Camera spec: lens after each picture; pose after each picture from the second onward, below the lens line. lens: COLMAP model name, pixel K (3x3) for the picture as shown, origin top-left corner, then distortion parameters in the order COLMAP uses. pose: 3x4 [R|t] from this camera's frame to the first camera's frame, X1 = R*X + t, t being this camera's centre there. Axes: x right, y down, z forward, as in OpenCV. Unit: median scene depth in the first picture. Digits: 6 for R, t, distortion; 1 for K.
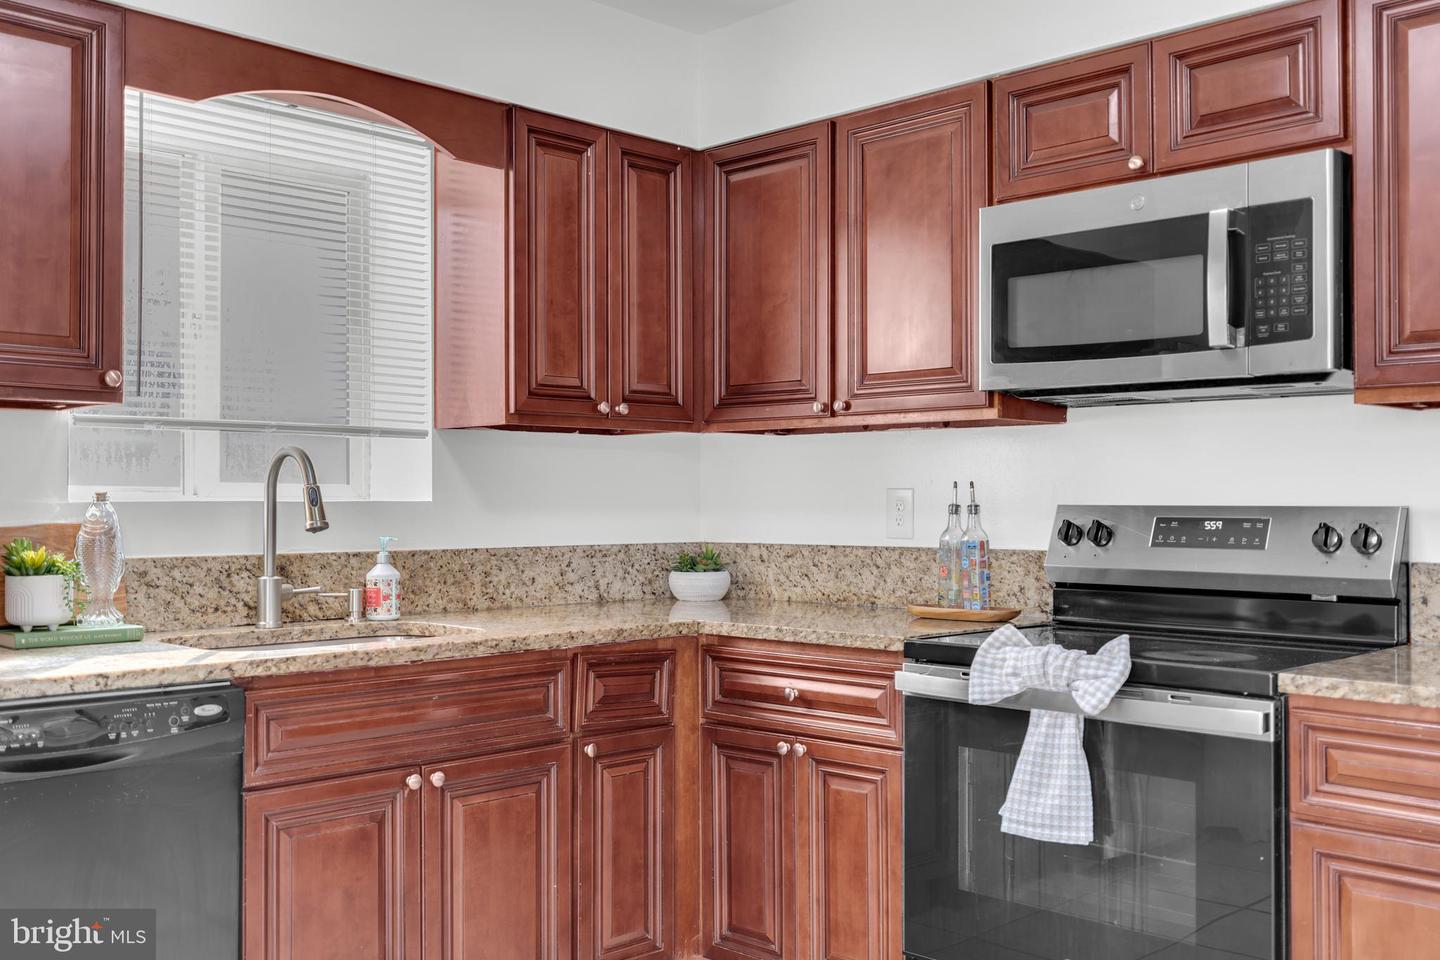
lens RADIAL K [[1380.0, 0, 703.4], [0, 1380.0, 481.8], [0, 0, 1]] dist [0.001631, 0.001061]
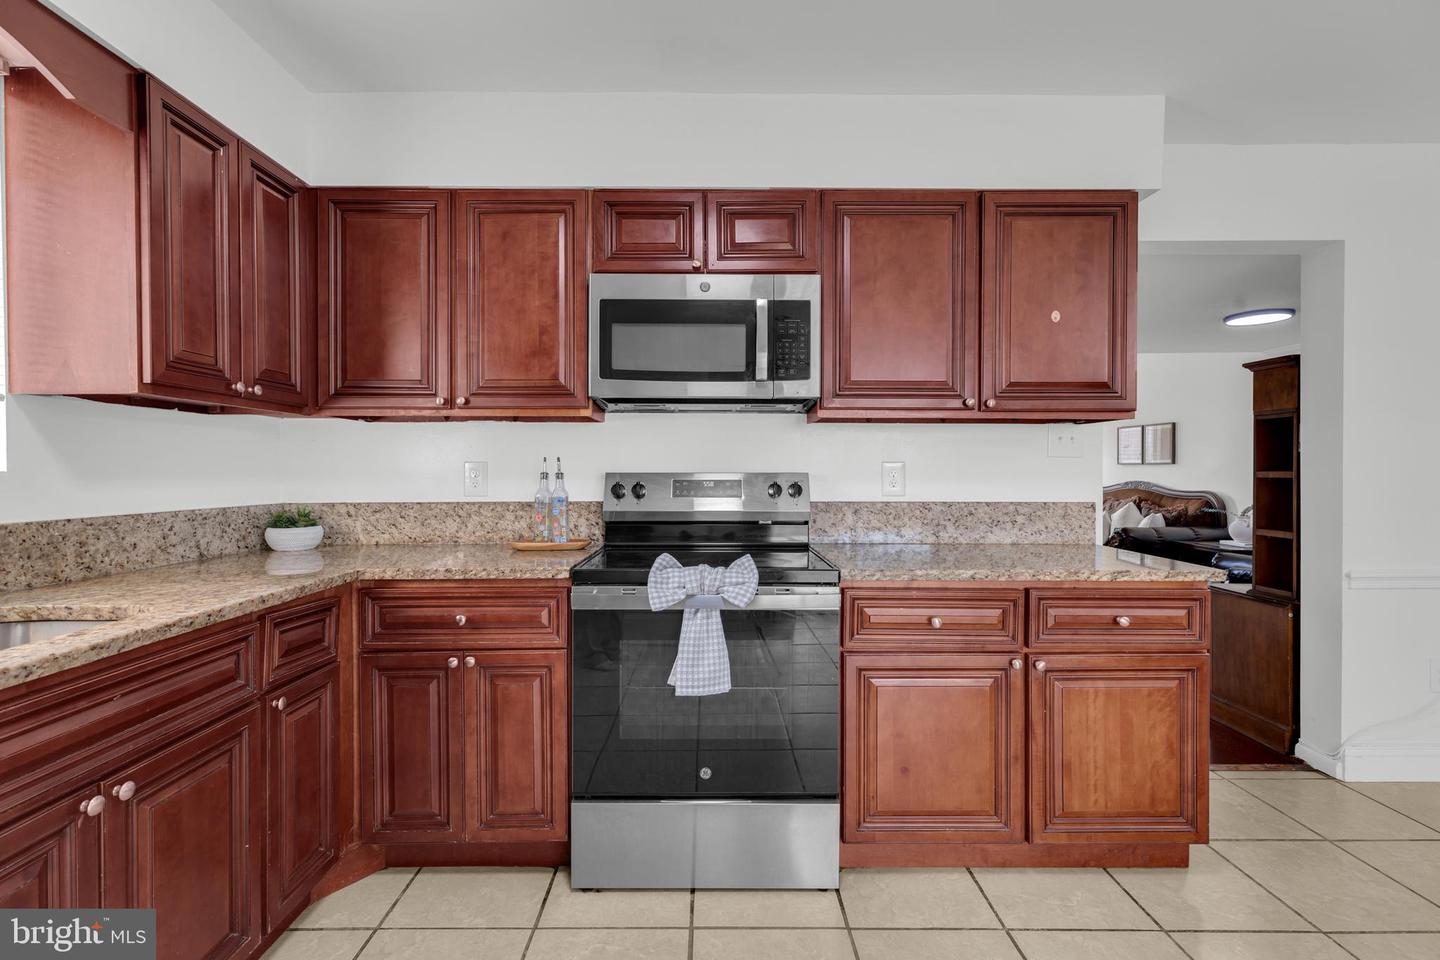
lens RADIAL K [[646.3, 0, 713.4], [0, 646.3, 473.3], [0, 0, 1]] dist [0.005670, 0.000387]
pose [[0.703128, -0.004074, 0.711052, -0.196503], [-0.008167, 0.999871, 0.013804, 0.006192], [-0.711016, -0.015513, 0.703004, 0.398862]]
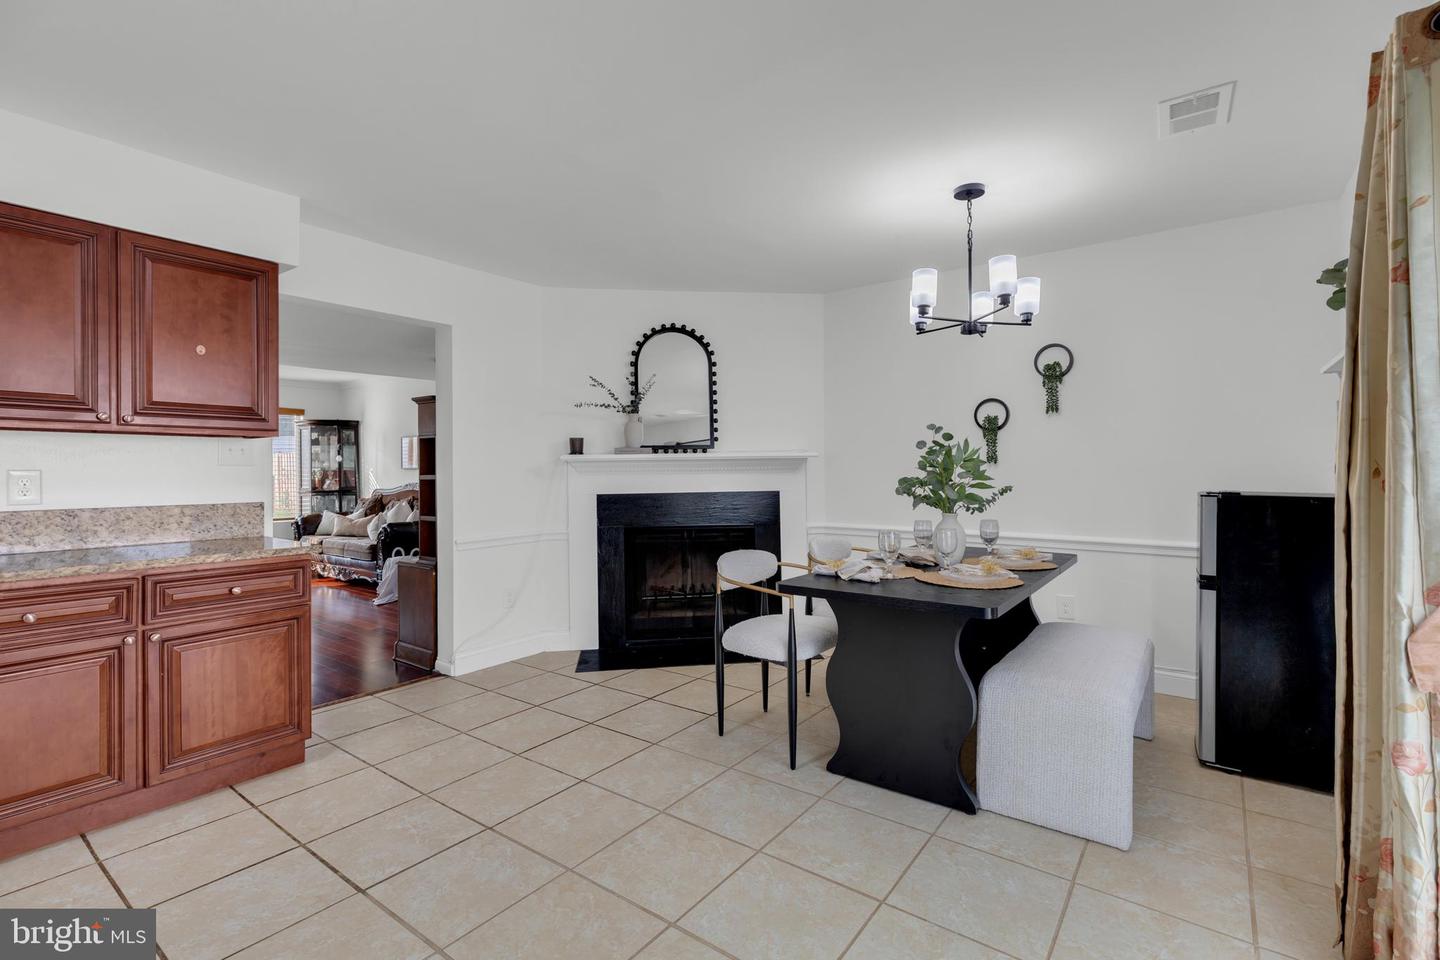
lens RADIAL K [[656.1, 0, 739.7], [0, 656.1, 466.9], [0, 0, 1]] dist [0.000747, 0.000361]
pose [[-0.156903, 0.006178, 0.987595, -0.394022], [-0.003556, 0.999970, -0.006821, -0.000340], [-0.987608, -0.004582, -0.156876, 0.071593]]
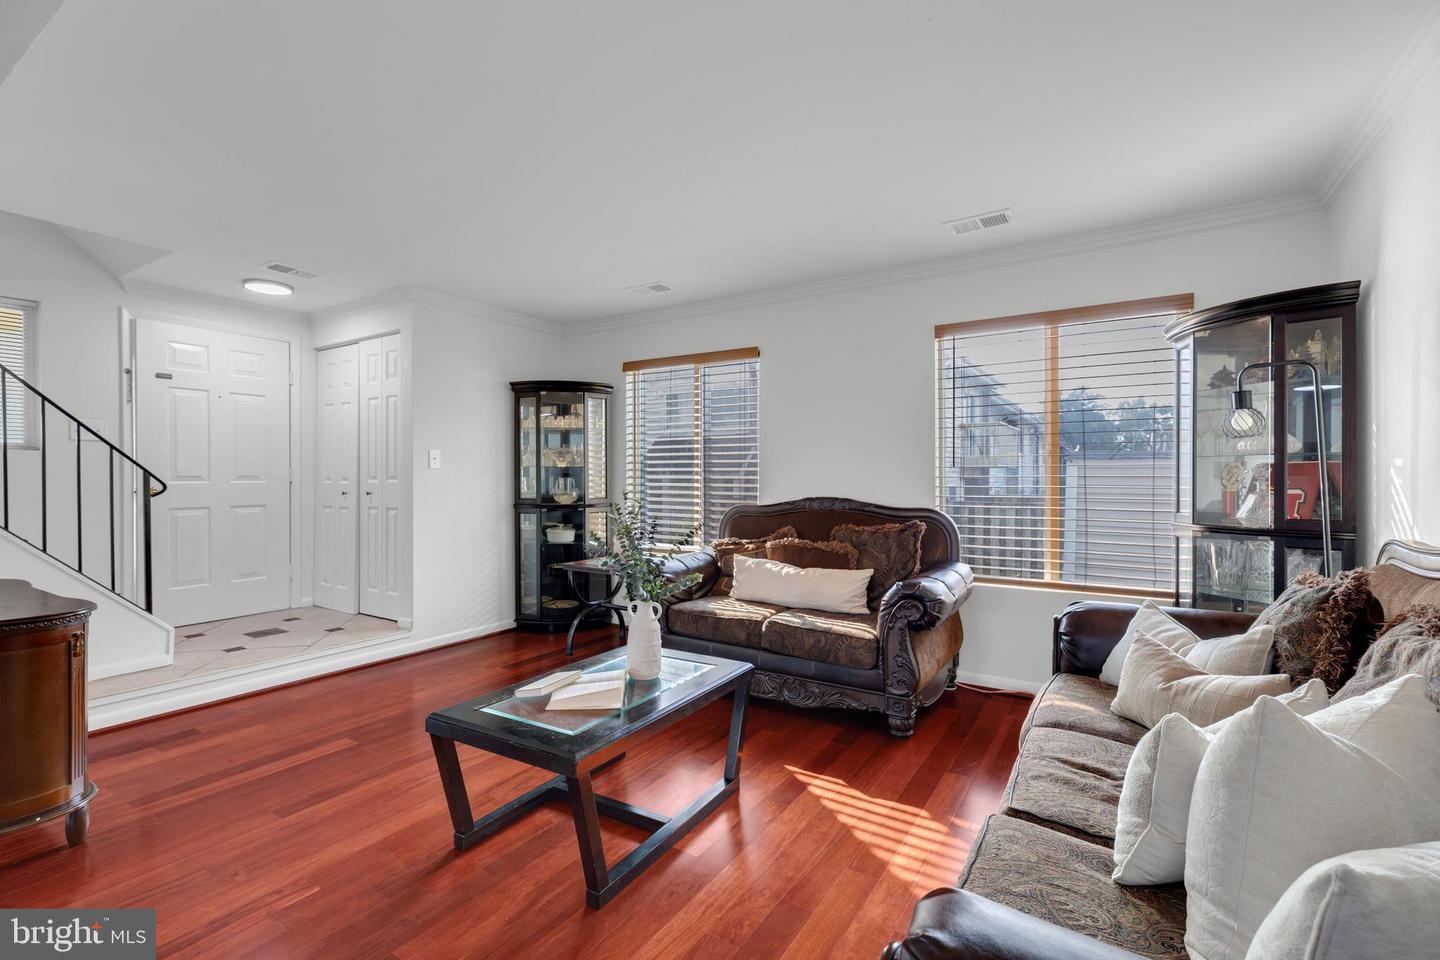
lens RADIAL K [[644.0, 0, 690.0], [0, 644.0, 478.0], [0, 0, 1]] dist [0.002382, 0.000262]
pose [[0.979797, -0.000910, 0.199993, 1.689901], [-0.001693, 0.999916, 0.012842, 0.011660], [-0.199988, -0.012921, 0.979713, 0.642324]]
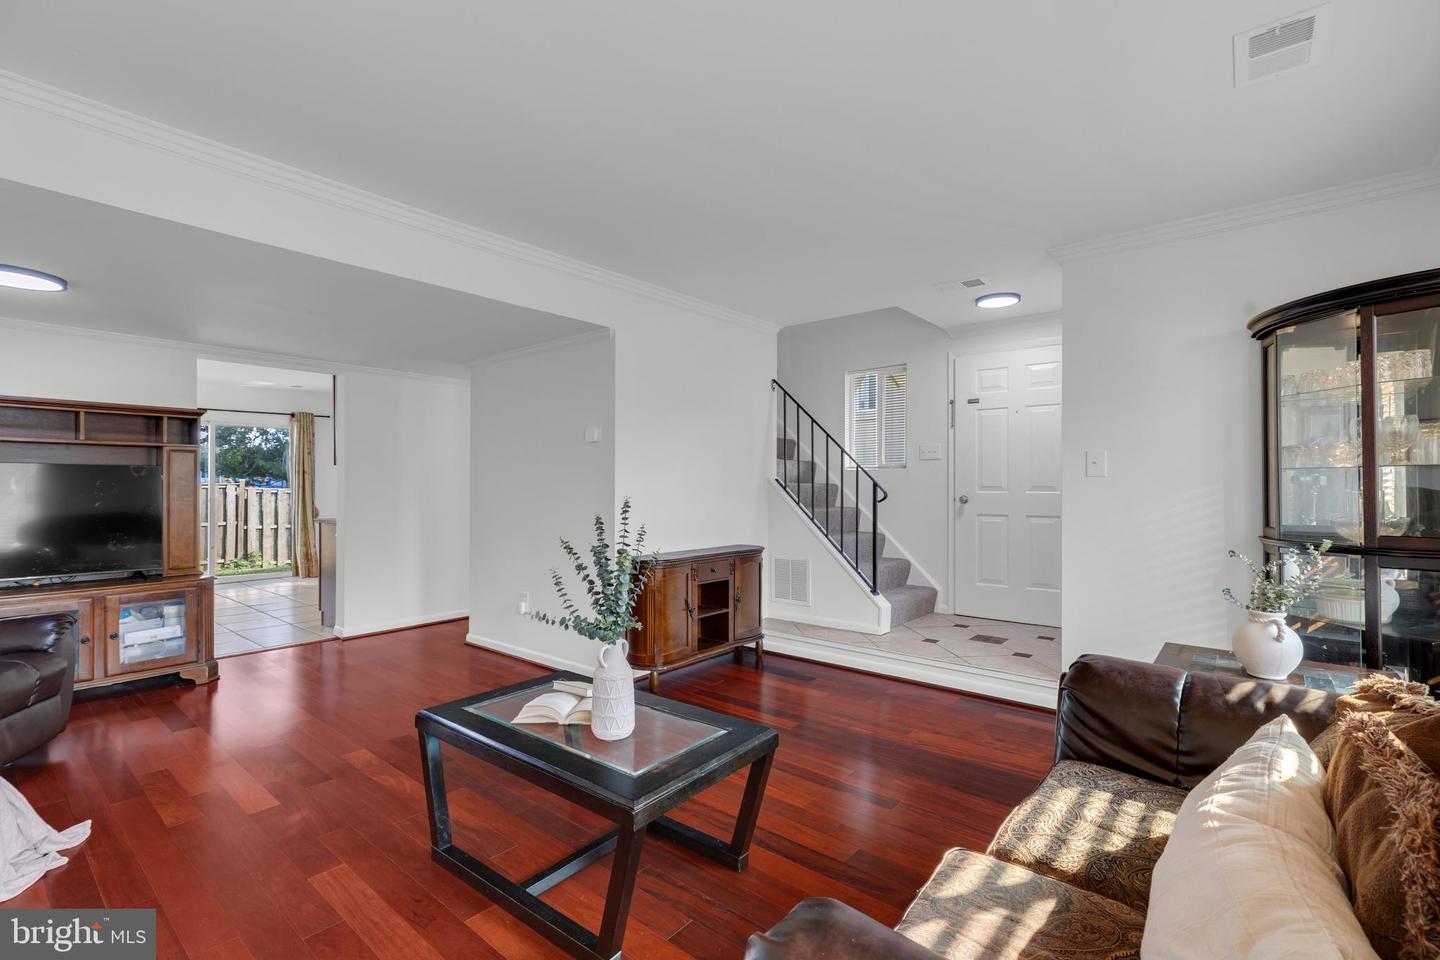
lens RADIAL K [[644.4, 0, 715.9], [0, 644.4, 490.0], [0, 0, 1]] dist [0.002538, 0.001044]
pose [[0.097564, 0.003908, -0.995222, 2.429276], [0.012424, 0.999910, 0.005145, 0.019640], [0.995152, -0.012866, 0.097507, 1.445504]]
